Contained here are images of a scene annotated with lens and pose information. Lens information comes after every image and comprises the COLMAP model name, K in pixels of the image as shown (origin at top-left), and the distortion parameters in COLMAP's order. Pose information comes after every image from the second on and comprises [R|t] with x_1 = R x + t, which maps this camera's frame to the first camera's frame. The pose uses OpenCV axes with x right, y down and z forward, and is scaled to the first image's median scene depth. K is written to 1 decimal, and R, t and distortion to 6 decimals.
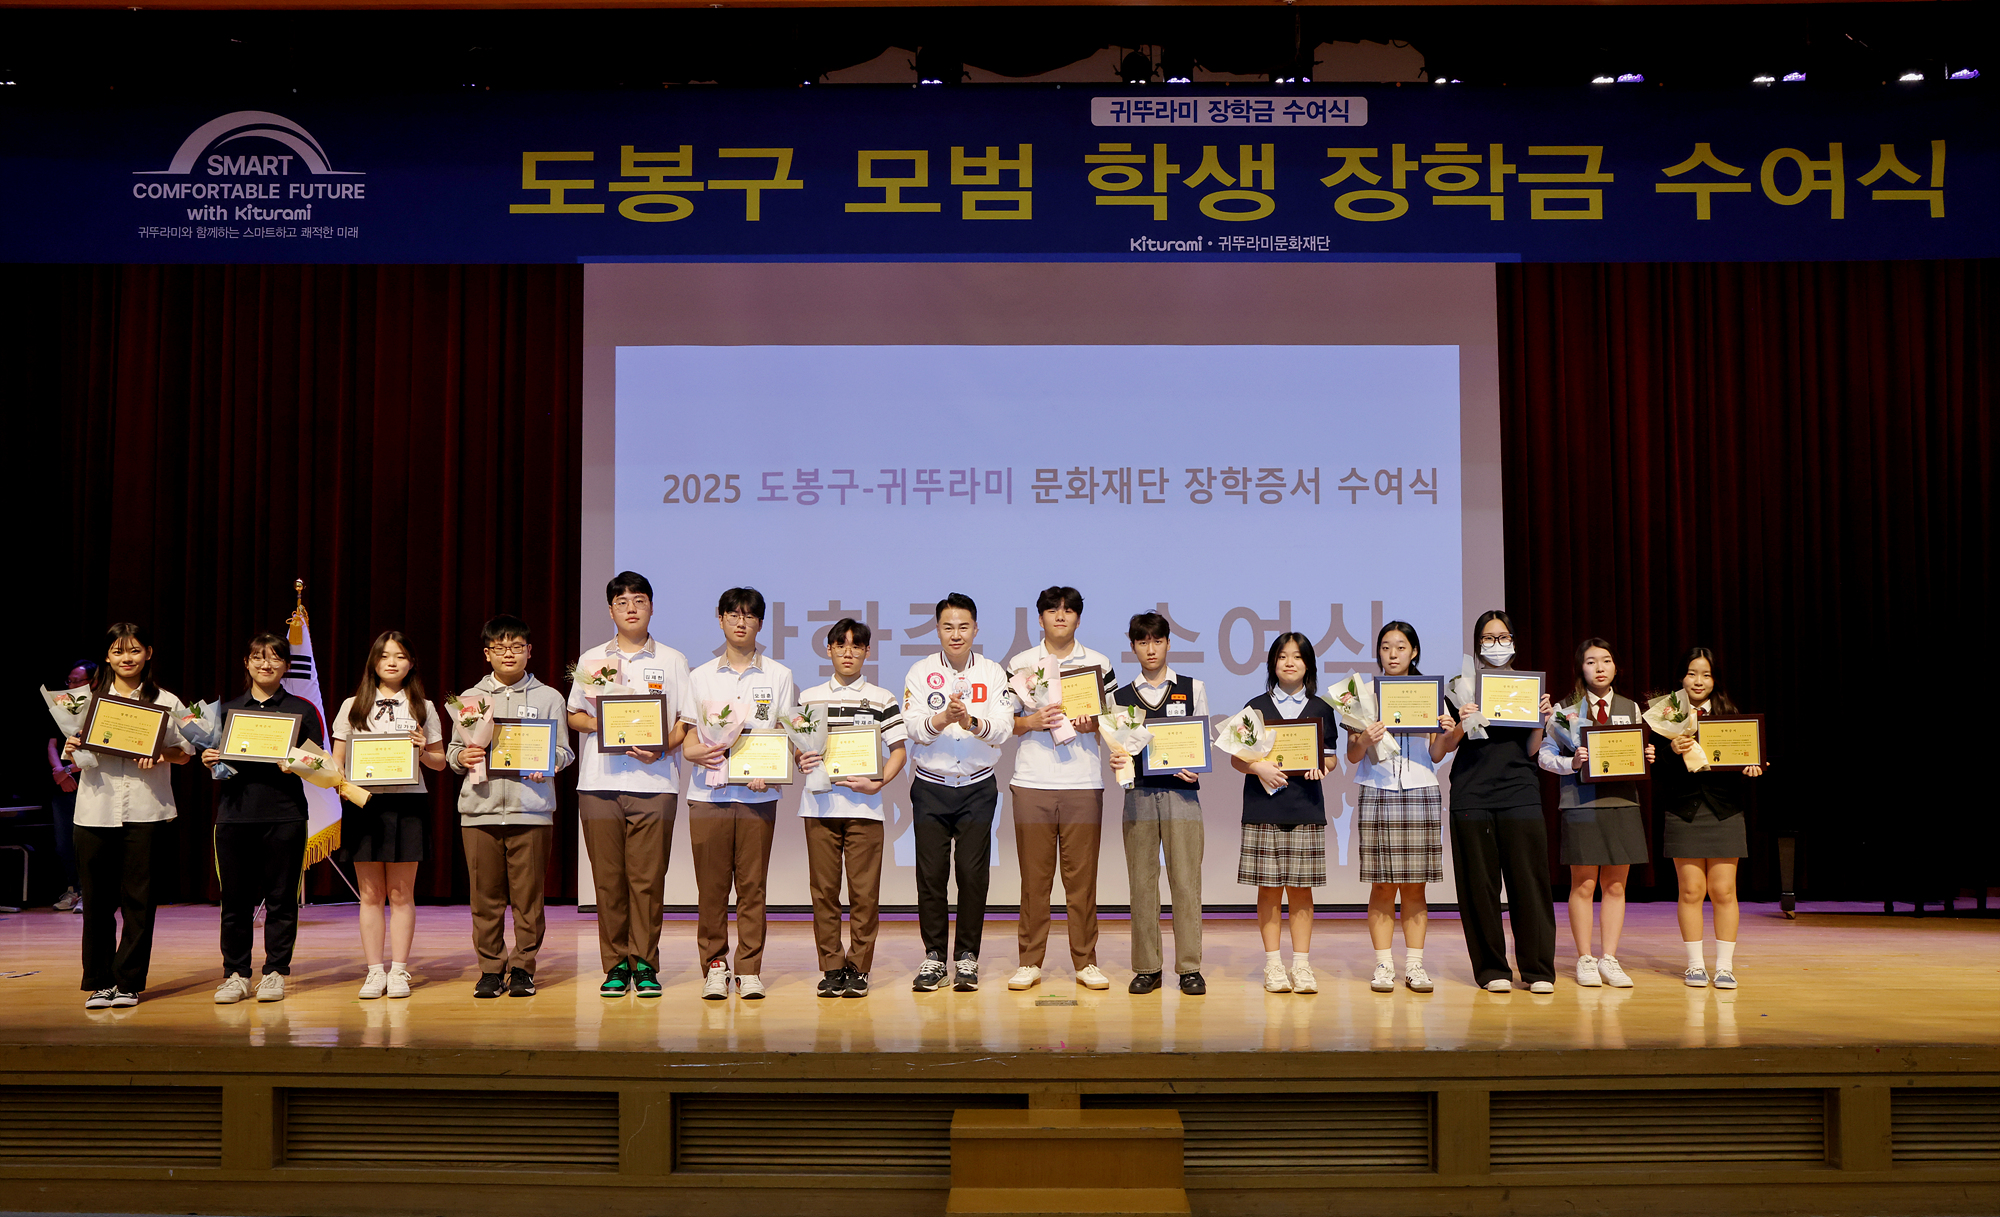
lens RADIAL K [[1681.0, 0, 1006.7], [0, 1681.0, 685.5], [0, 0, 1]] dist [-0.037263, 0.100446]
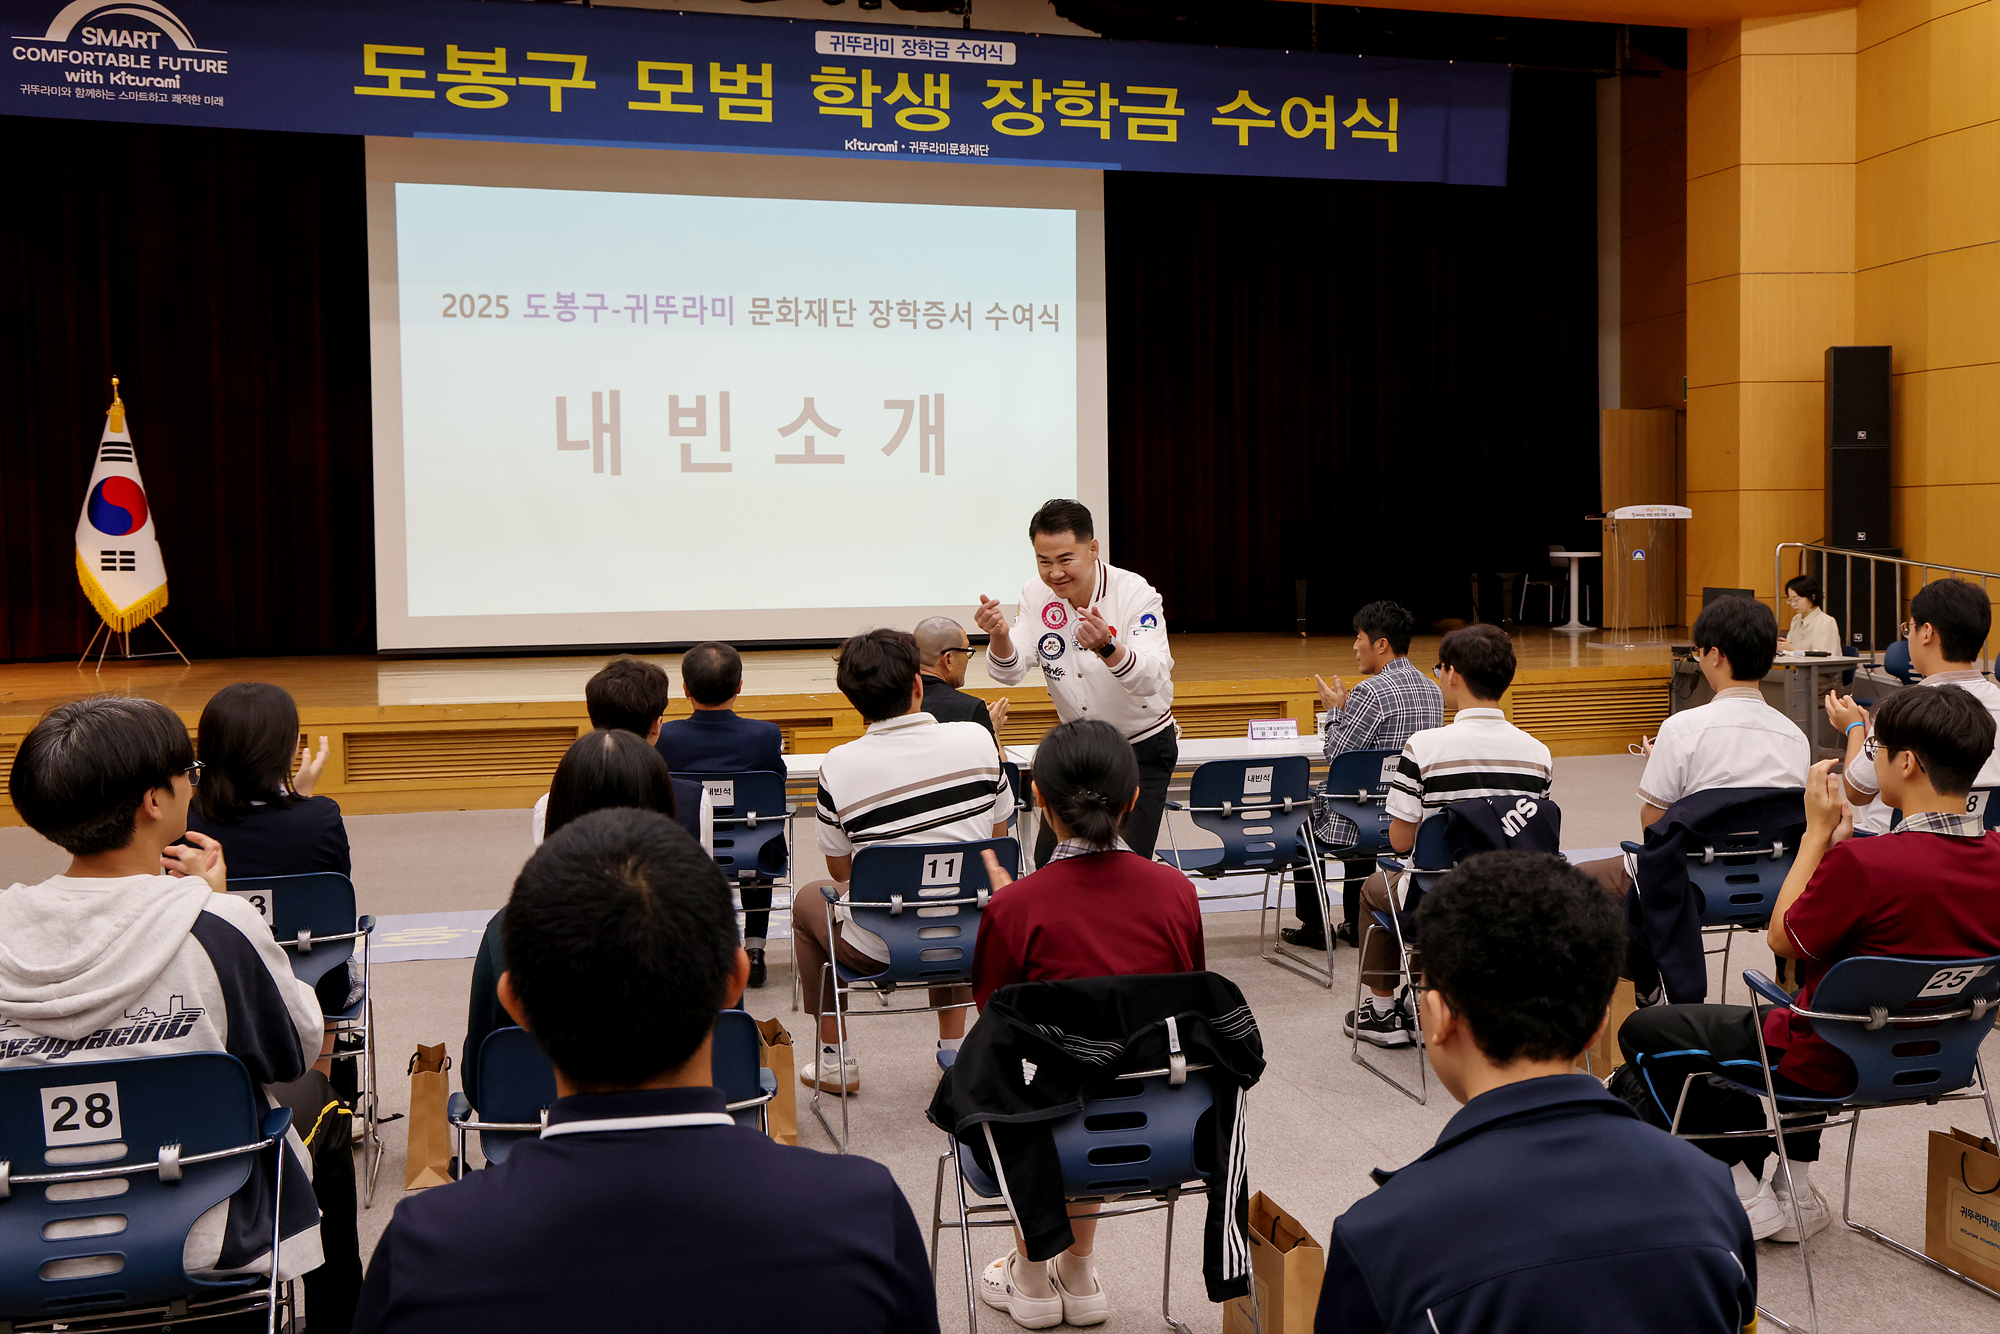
lens RADIAL K [[1916.8, 0, 1063.1], [0, 1916.8, 556.2], [0, 0, 1]] dist [0.066840, 0.071130]
pose [[0.964037, -0.009253, 0.265607, -0.171998], [-0.004277, 0.998724, 0.050315, -0.010216], [-0.265733, -0.049641, 0.962768, -0.557486]]
